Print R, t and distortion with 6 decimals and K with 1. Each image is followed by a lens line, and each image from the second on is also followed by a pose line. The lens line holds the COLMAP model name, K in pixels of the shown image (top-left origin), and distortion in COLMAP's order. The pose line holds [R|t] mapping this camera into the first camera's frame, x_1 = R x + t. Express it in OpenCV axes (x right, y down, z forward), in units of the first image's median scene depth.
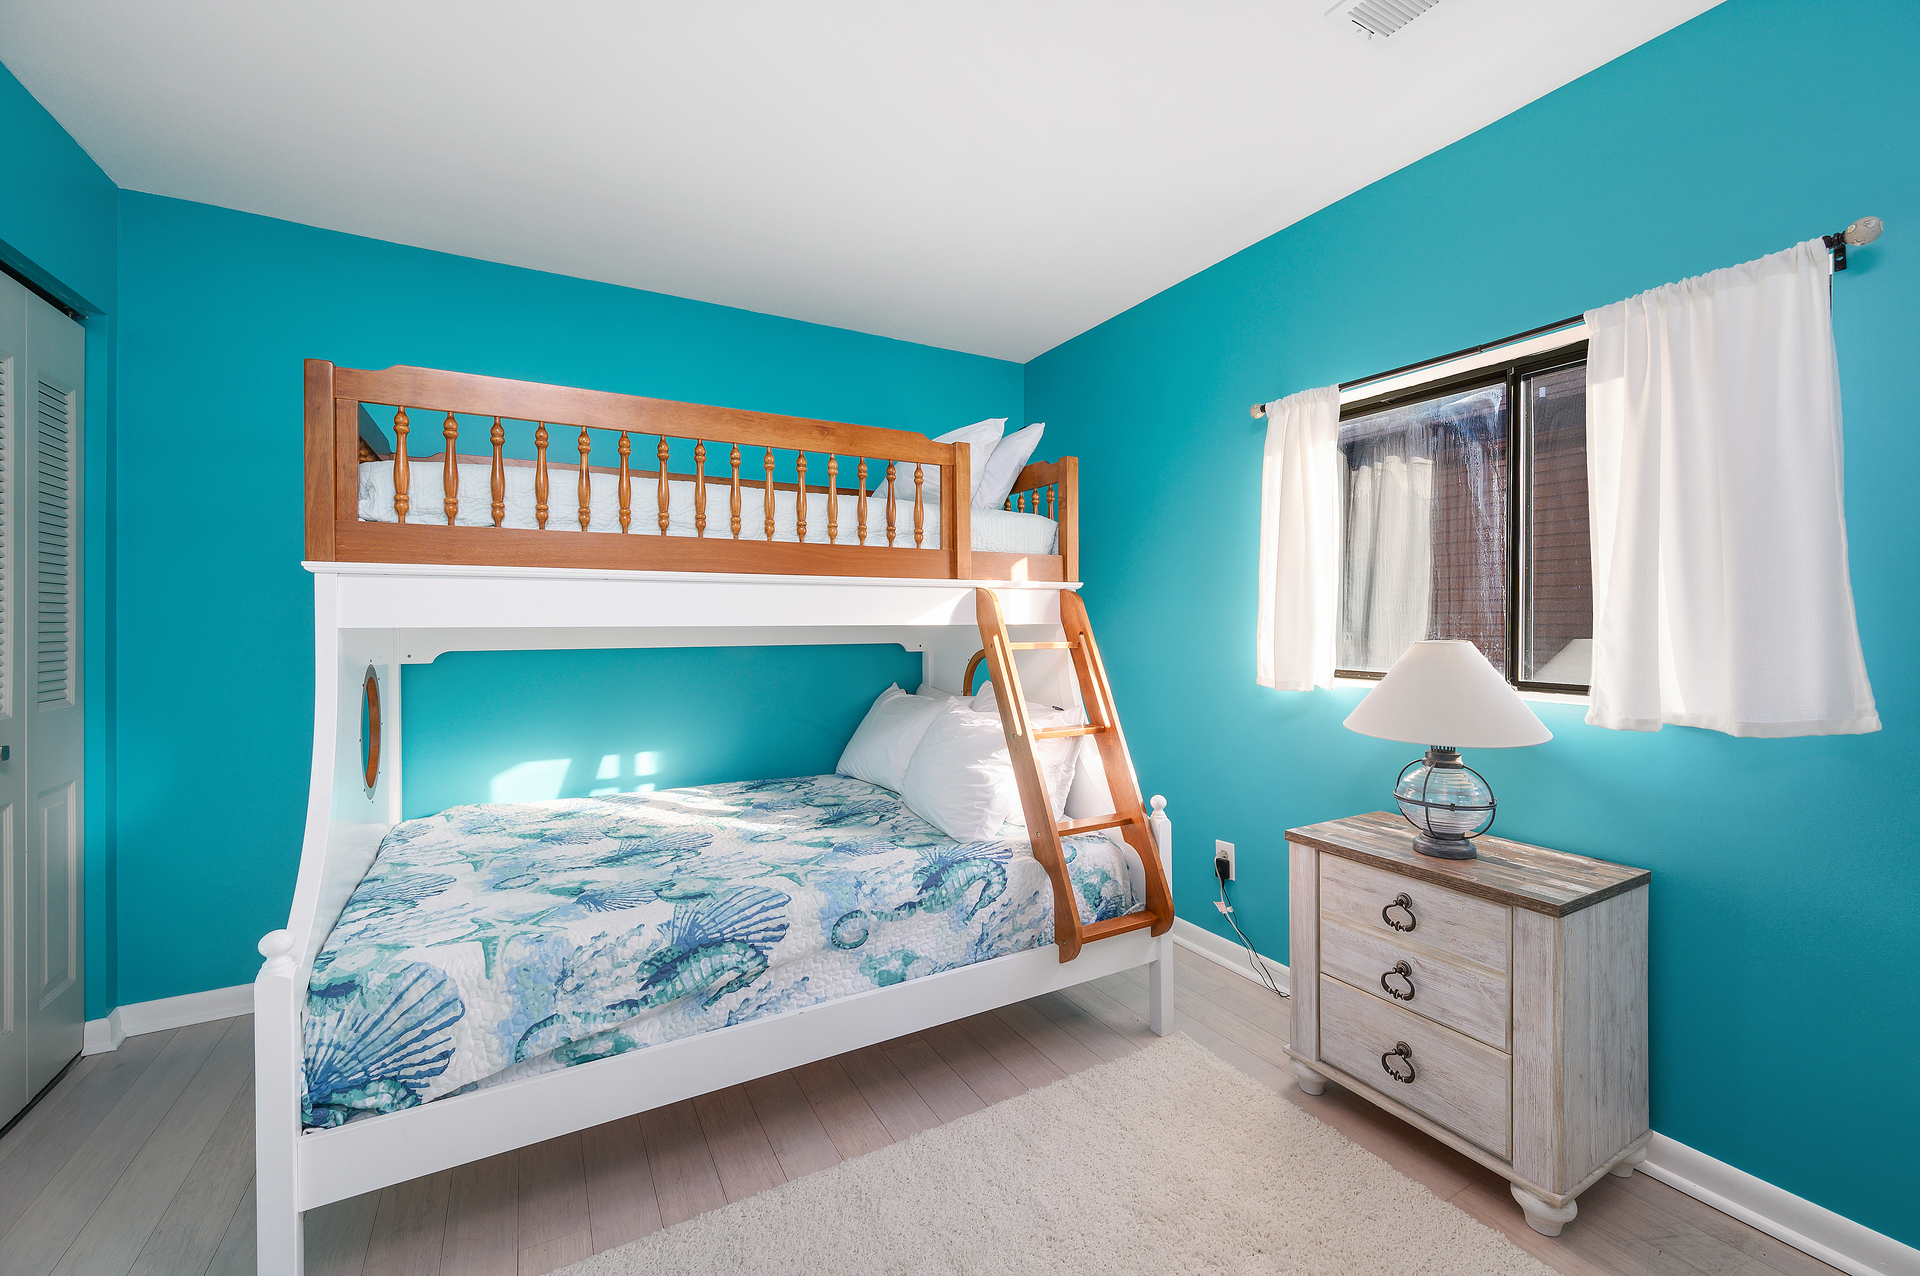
lens RADIAL K [[774.1, 0, 965.2], [0, 774.1, 624.4], [0, 0, 1]] dist [-0.007347, 0.000831]
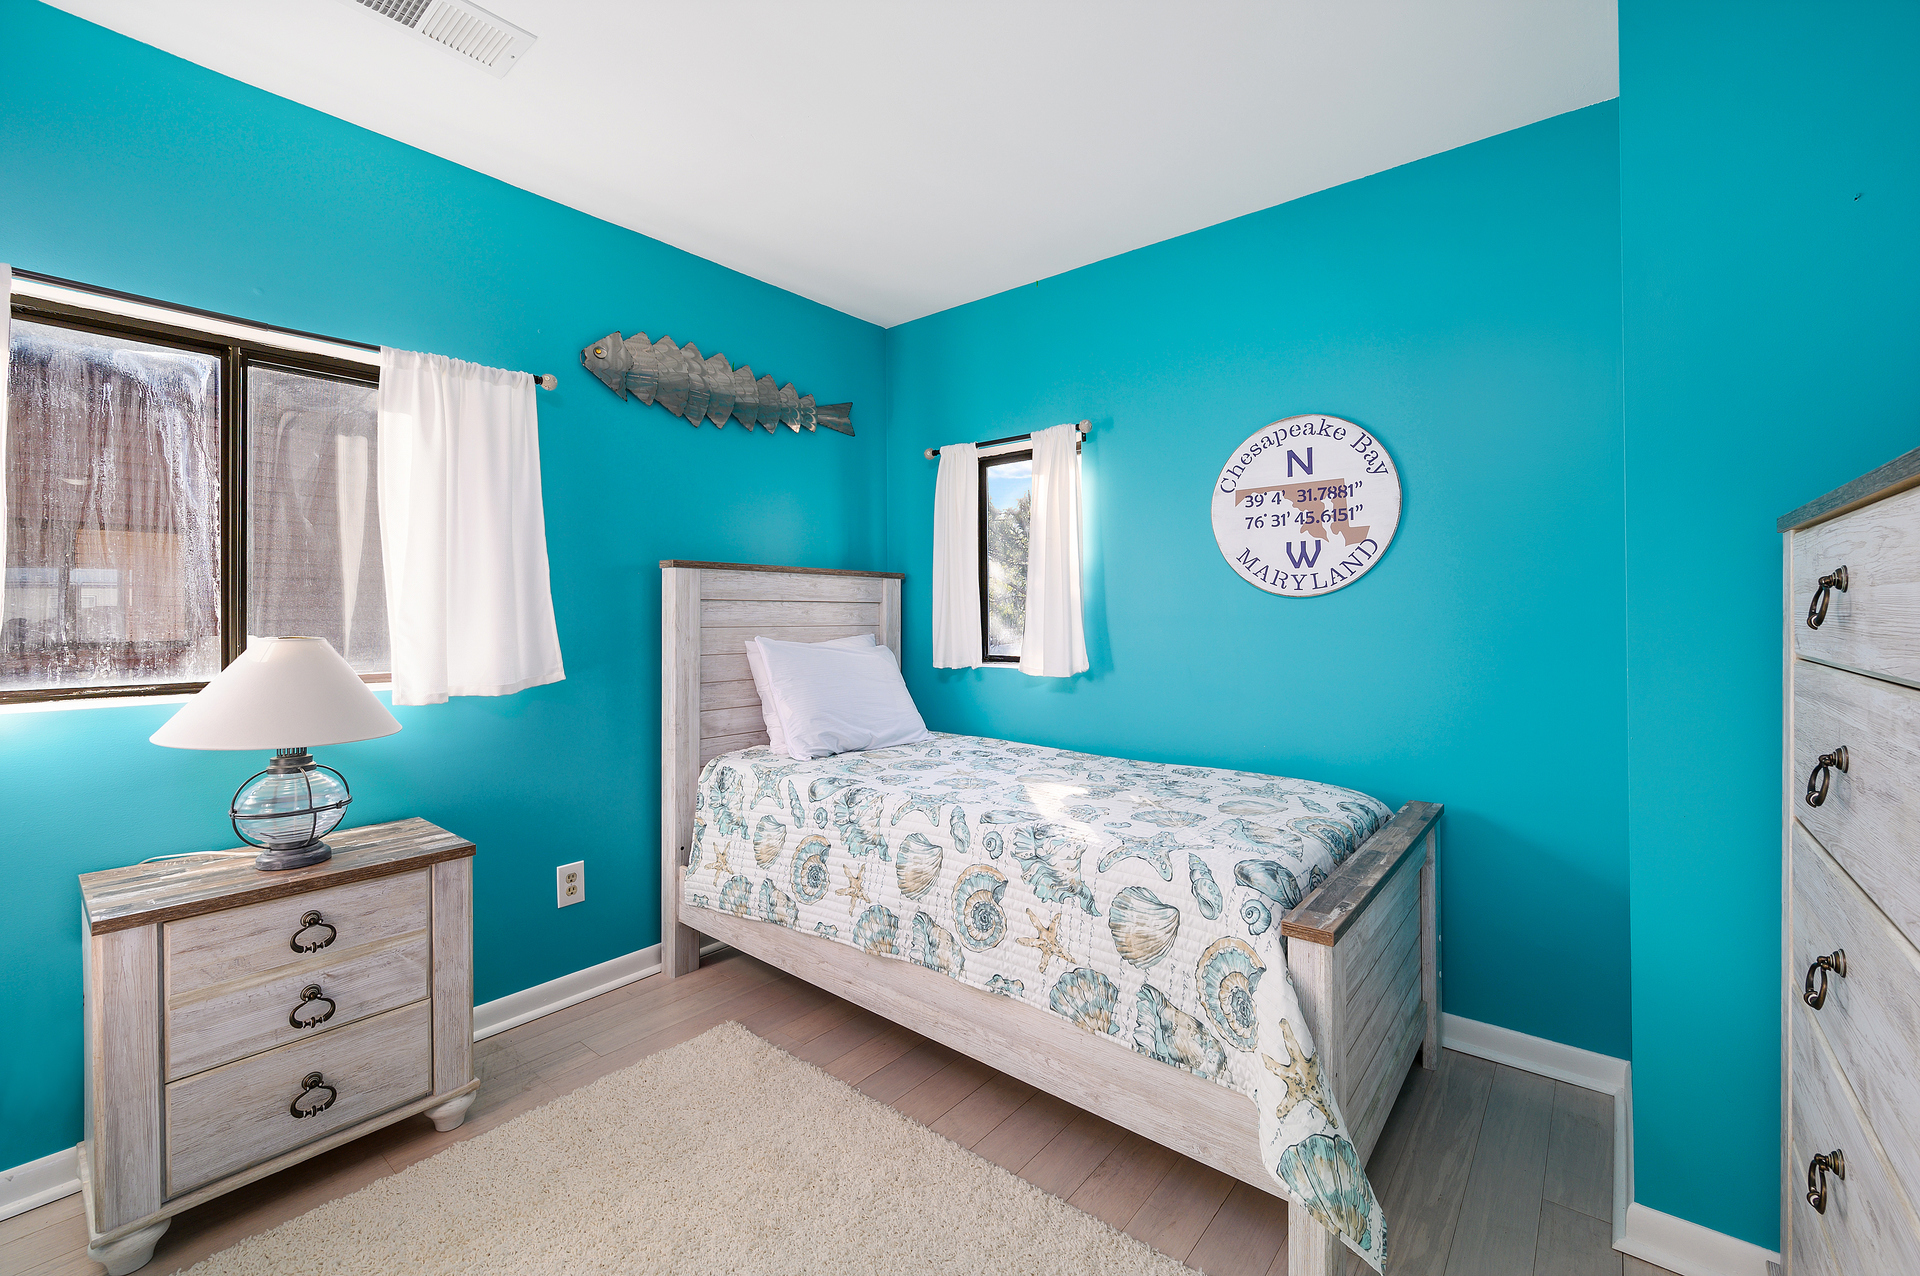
lens RADIAL K [[774.1, 0, 961.2], [0, 774.1, 622.3], [0, 0, 1]] dist [-0.007347, 0.000831]
pose [[-0.343030, -0.006351, 0.939303, -0.558578], [0.009187, 0.999907, 0.010115, 0.001172], [-0.939279, 0.012100, -0.342940, 0.580231]]
